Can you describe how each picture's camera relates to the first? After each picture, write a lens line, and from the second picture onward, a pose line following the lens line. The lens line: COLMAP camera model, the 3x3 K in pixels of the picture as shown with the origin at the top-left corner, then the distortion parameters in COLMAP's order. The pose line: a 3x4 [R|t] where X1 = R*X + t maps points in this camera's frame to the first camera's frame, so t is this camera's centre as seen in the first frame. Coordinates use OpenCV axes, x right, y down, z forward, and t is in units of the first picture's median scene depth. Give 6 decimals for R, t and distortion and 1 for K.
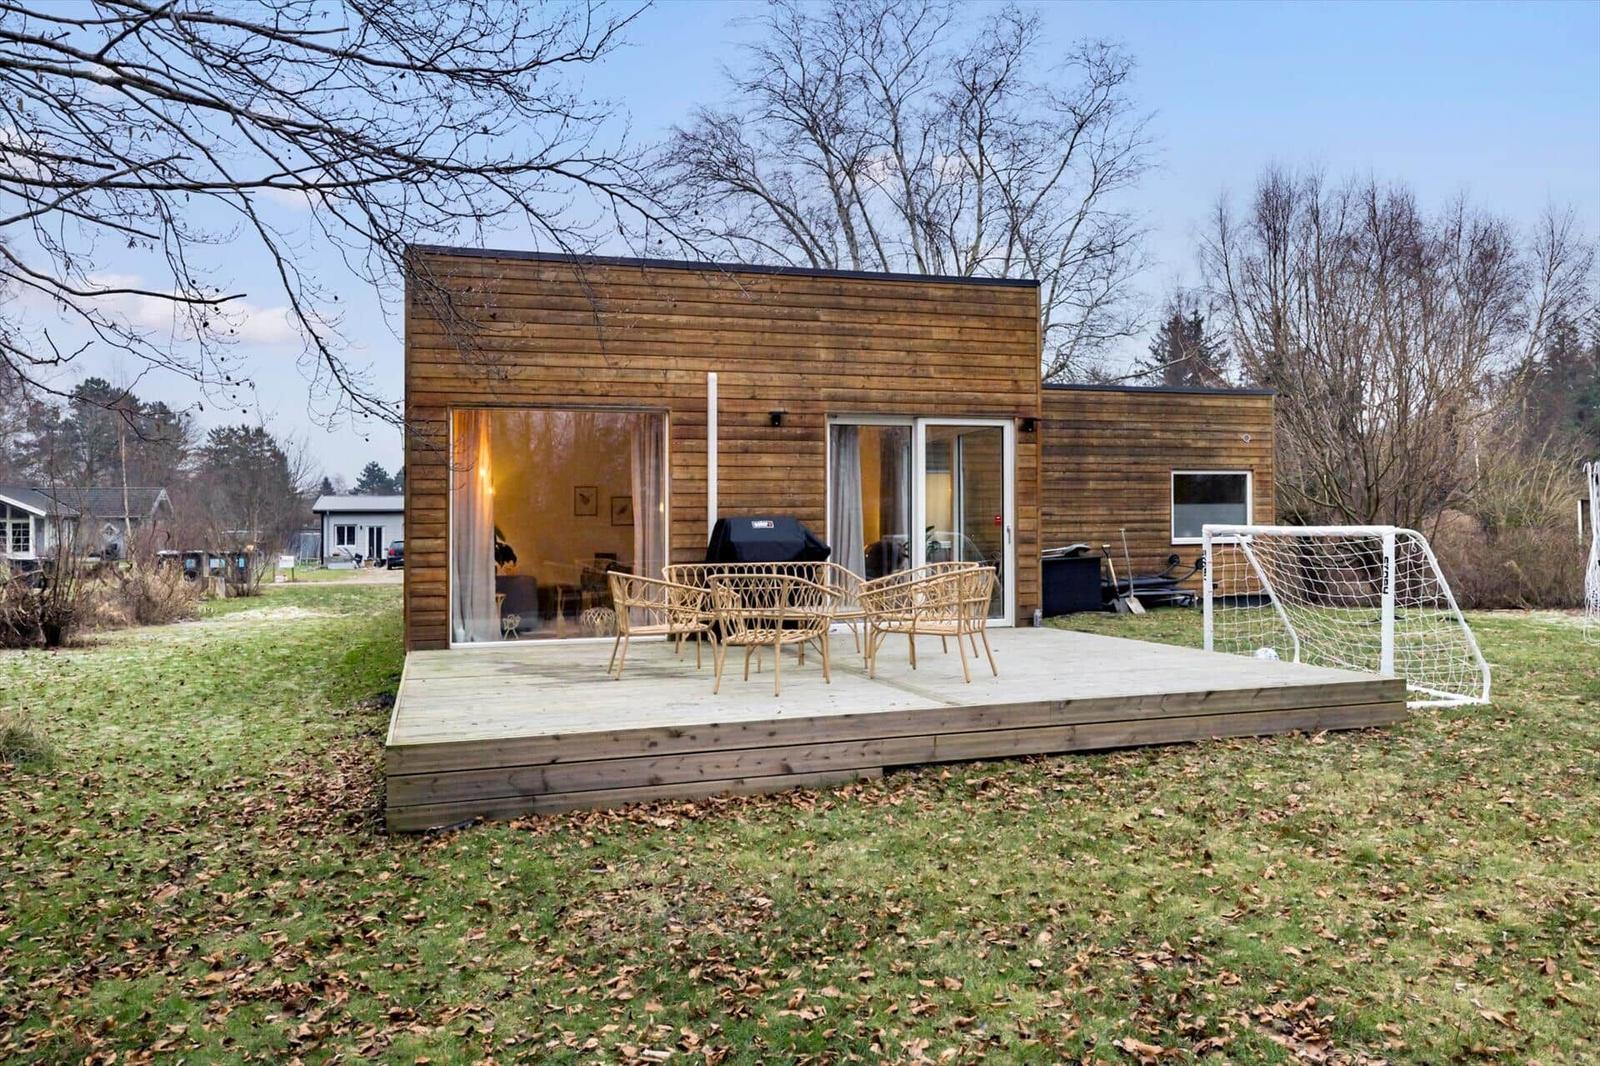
lens RADIAL K [[1147.2, 0, 801.1], [0, 1147.2, 535.0], [0, 0, 1]] dist [-0.003374, 0.000054]
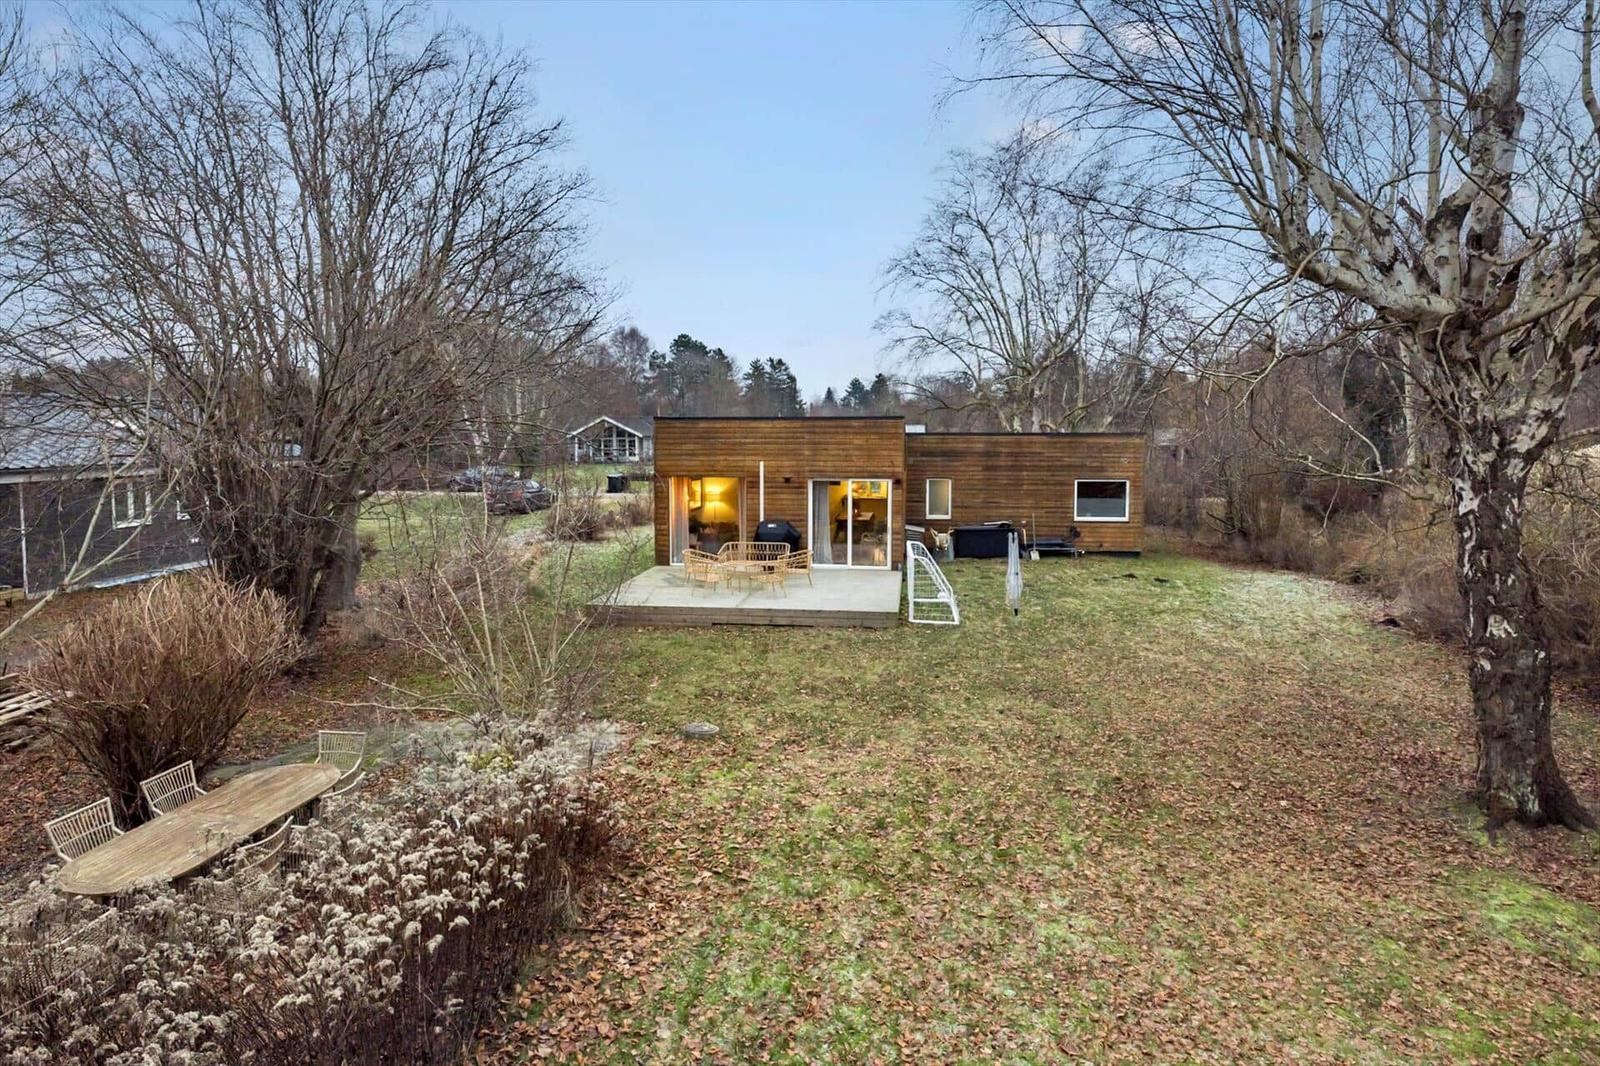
lens RADIAL K [[1147.2, 0, 799.9], [0, 1147.2, 531.9], [0, 0, 1]] dist [-0.003374, 0.000054]
pose [[0.856106, 0.065969, -0.512573, 0.861260], [0.012739, 0.988824, 0.148540, -0.242291], [0.516643, -0.133696, 0.845698, -0.725158]]
